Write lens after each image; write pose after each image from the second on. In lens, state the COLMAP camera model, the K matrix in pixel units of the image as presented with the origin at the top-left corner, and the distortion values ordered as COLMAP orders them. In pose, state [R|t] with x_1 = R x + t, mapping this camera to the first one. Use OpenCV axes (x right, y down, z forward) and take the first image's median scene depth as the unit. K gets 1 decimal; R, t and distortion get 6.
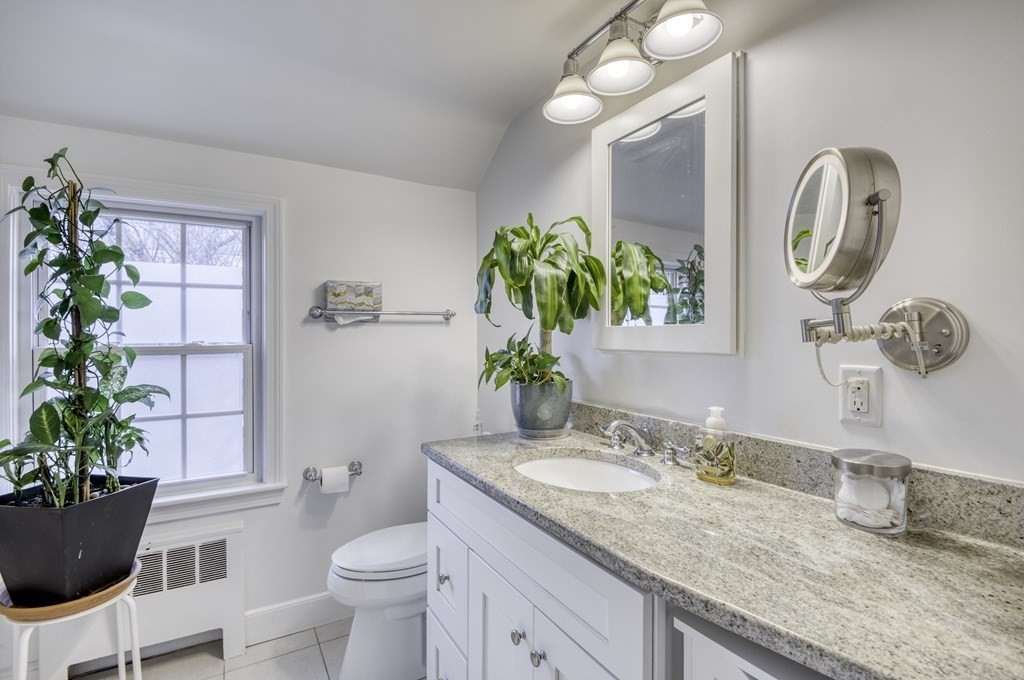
lens RADIAL K [[477.7, 0, 514.0], [0, 477.7, 334.3], [0, 0, 1]] dist [0.017846, -0.024039]
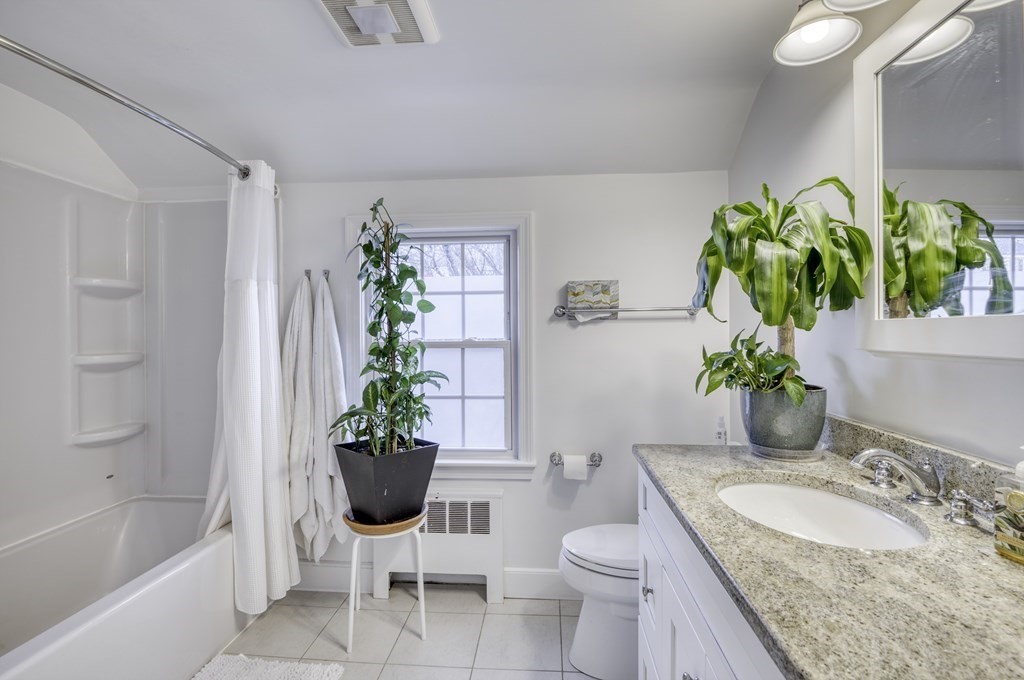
lens RADIAL K [[468.3, 0, 516.3], [0, 468.3, 333.8], [0, 0, 1]] dist [0.013333, -0.022686]
pose [[0.819123, -0.001067, -0.573617, 0.154999], [0.005366, 0.999969, 0.005802, -0.001750], [0.573593, -0.007831, 0.819103, 0.090937]]
